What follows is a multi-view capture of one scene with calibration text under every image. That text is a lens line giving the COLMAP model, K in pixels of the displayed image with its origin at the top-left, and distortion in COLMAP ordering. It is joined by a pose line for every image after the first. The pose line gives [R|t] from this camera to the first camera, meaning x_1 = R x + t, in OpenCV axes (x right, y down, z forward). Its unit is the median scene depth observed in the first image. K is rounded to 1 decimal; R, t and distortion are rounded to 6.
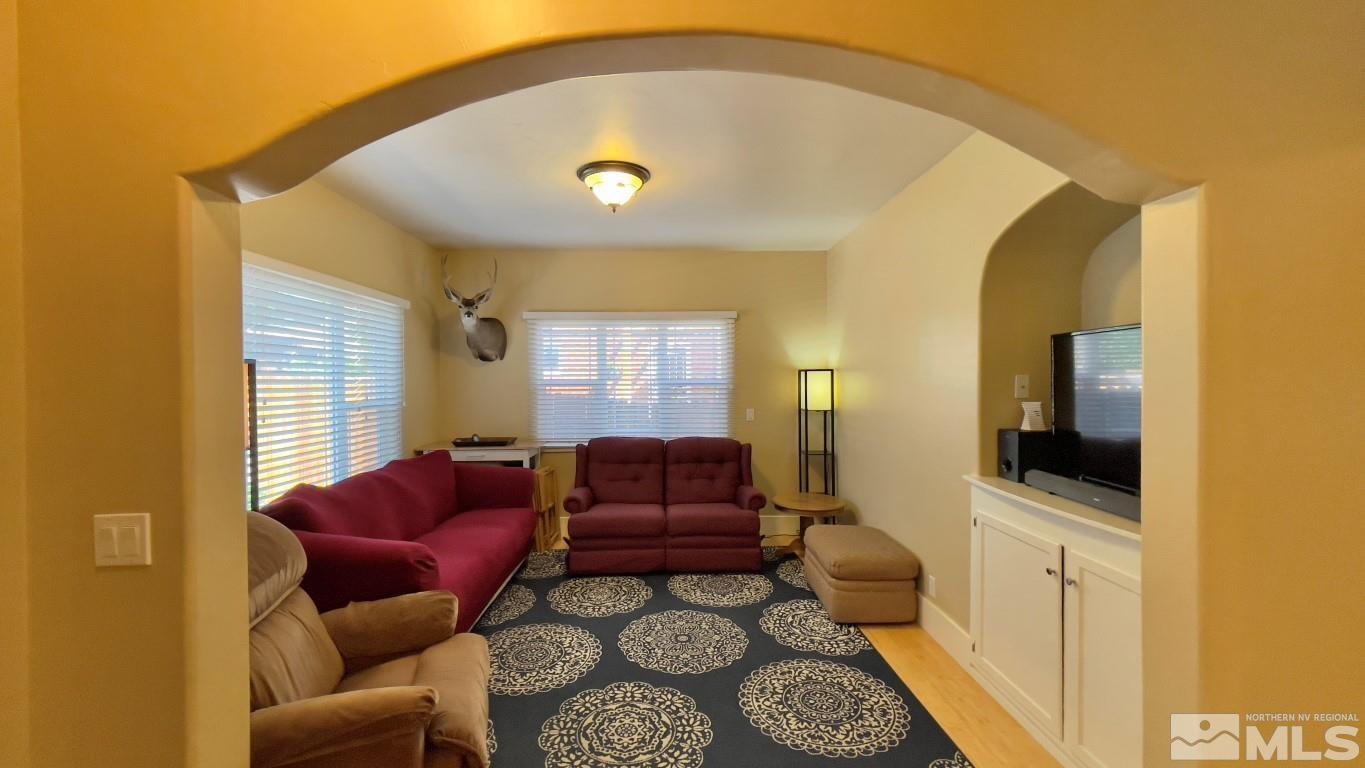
lens RADIAL K [[536.0, 0, 682.8], [0, 536.0, 381.3], [0, 0, 1]] dist [0.000145, 0.000050]
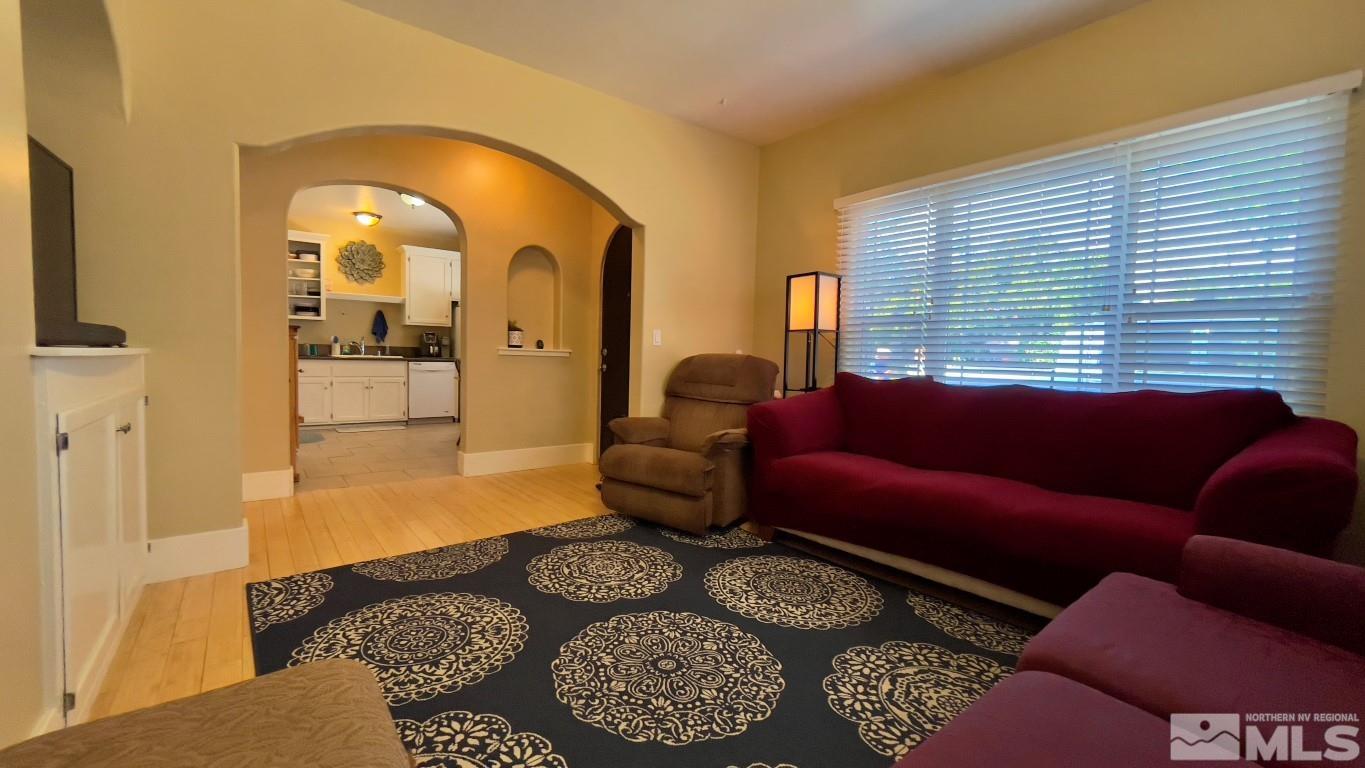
lens RADIAL K [[536.0, 0, 674.3], [0, 536.0, 384.8], [0, 0, 1]] dist [0.000145, 0.000050]
pose [[-0.791962, 0.021000, -0.610209, 0.221487], [-0.019324, 0.998046, 0.059427, 0.093672], [0.610264, 0.058856, -0.790009, 0.939328]]
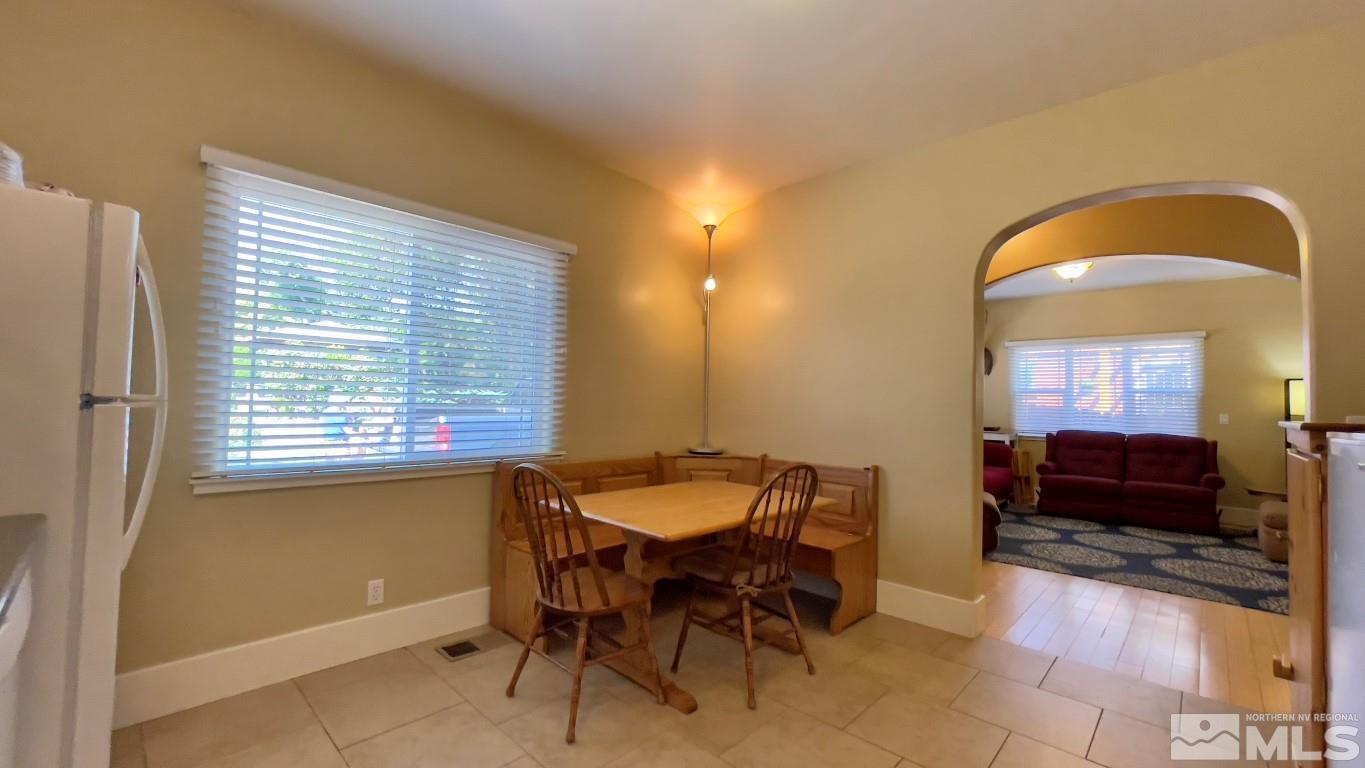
lens RADIAL K [[536.0, 0, 691.4], [0, 536.0, 385.3], [0, 0, 1]] dist [0.000145, 0.000050]
pose [[0.700540, -0.003110, -0.713606, 0.161301], [-0.029407, 0.999015, -0.033222, 0.068320], [0.713007, 0.044258, 0.699759, -0.697196]]
